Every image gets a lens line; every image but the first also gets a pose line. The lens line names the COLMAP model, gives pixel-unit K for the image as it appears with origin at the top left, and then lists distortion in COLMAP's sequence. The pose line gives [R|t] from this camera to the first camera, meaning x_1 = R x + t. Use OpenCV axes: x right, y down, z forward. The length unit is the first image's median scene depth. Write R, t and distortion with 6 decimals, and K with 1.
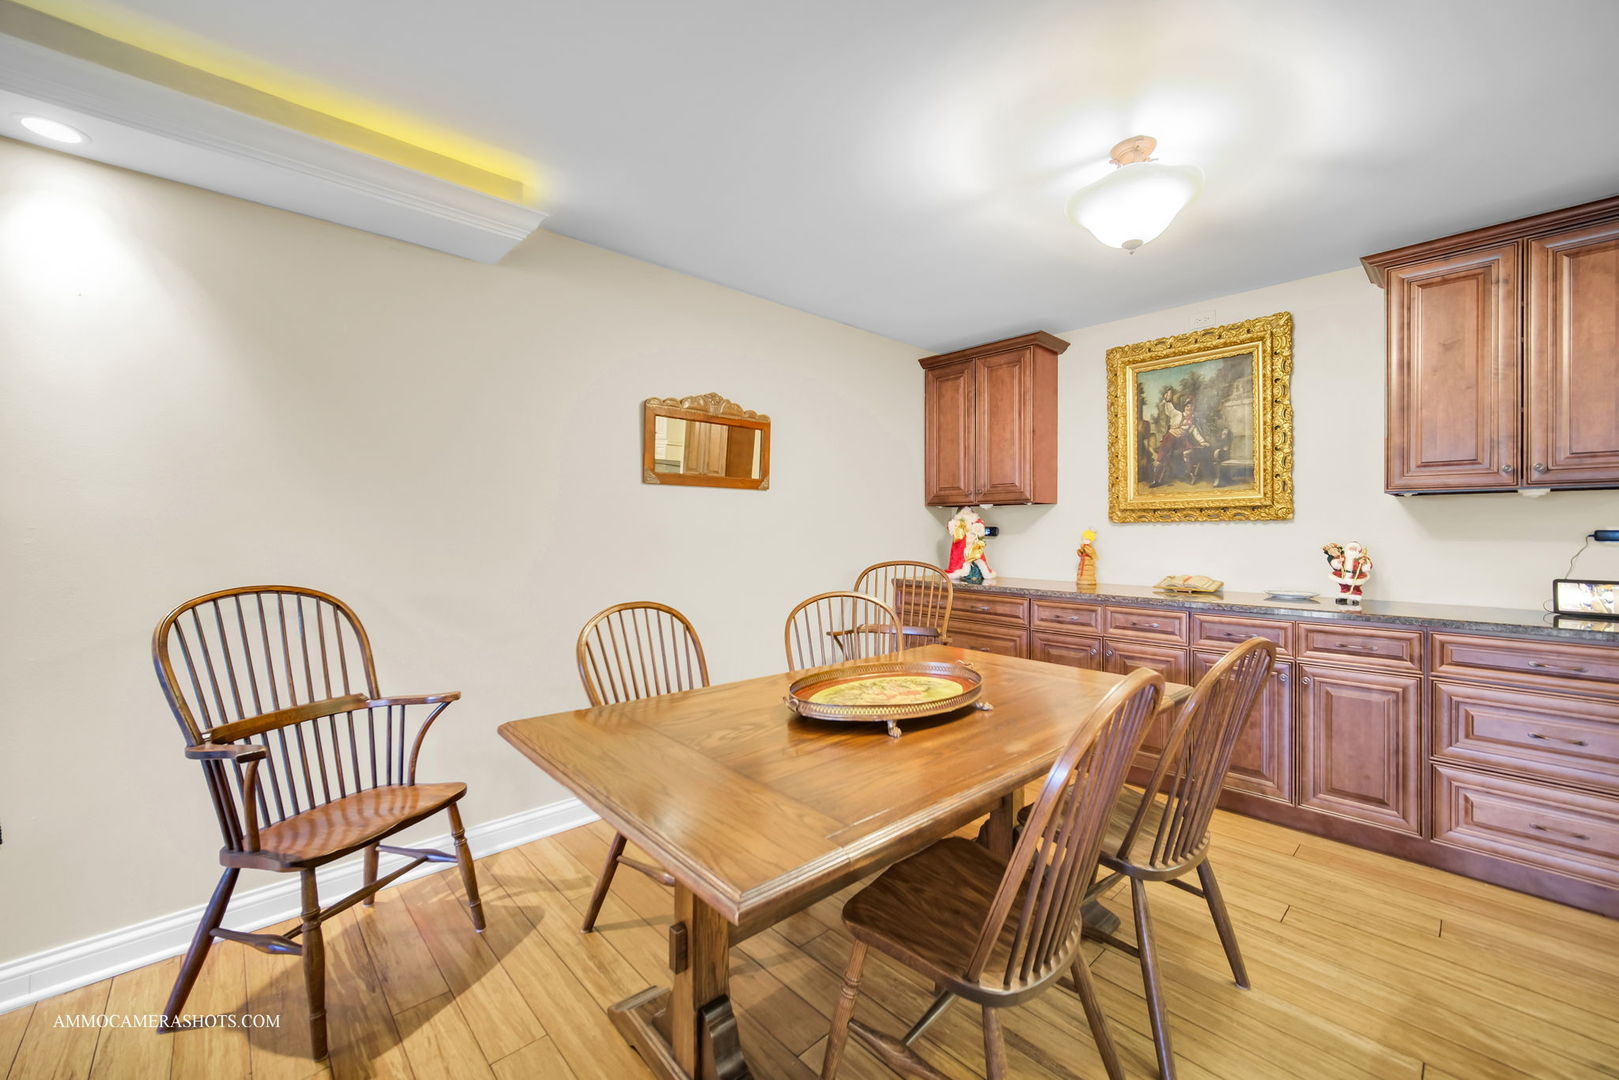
lens RADIAL K [[643.7, 0, 821.9], [0, 643.7, 534.6], [0, 0, 1]] dist [-0.009332, 0.003864]
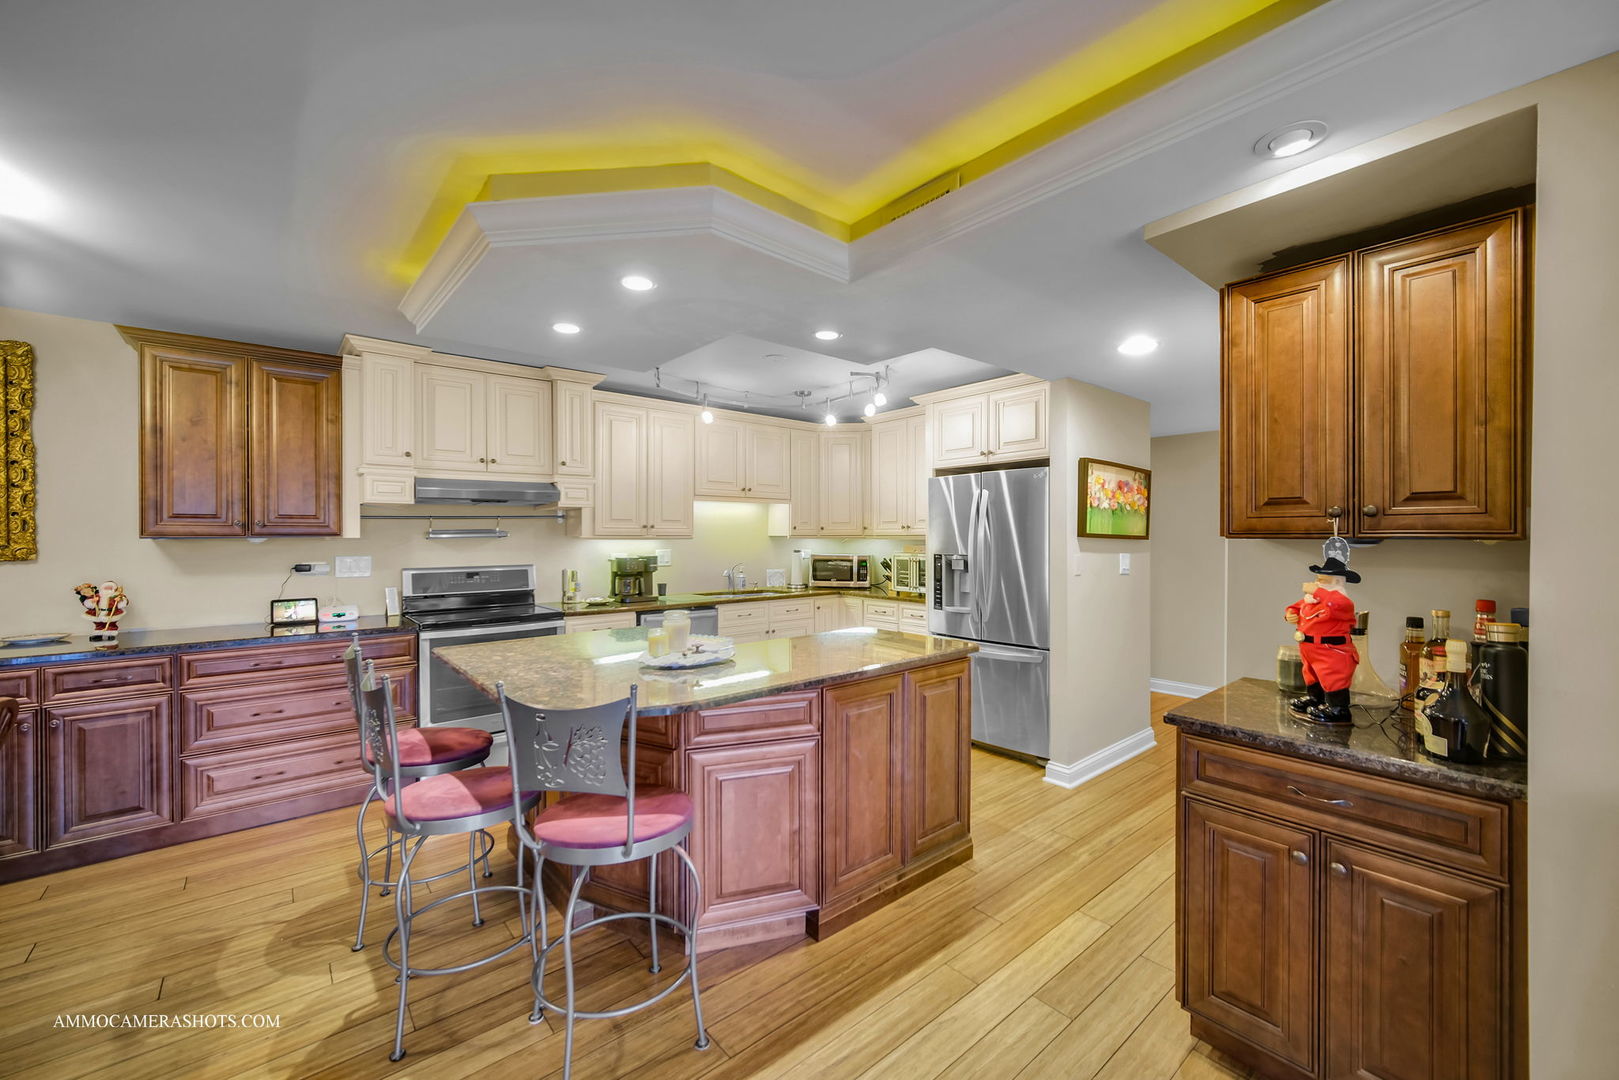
lens RADIAL K [[643.7, 0, 821.9], [0, 643.7, 534.6], [0, 0, 1]] dist [-0.009332, 0.003864]
pose [[0.050595, -0.003064, 0.998715, -0.213156], [0.007226, 0.999970, 0.002702, -0.070892], [-0.998693, 0.007080, 0.050616, -0.291642]]
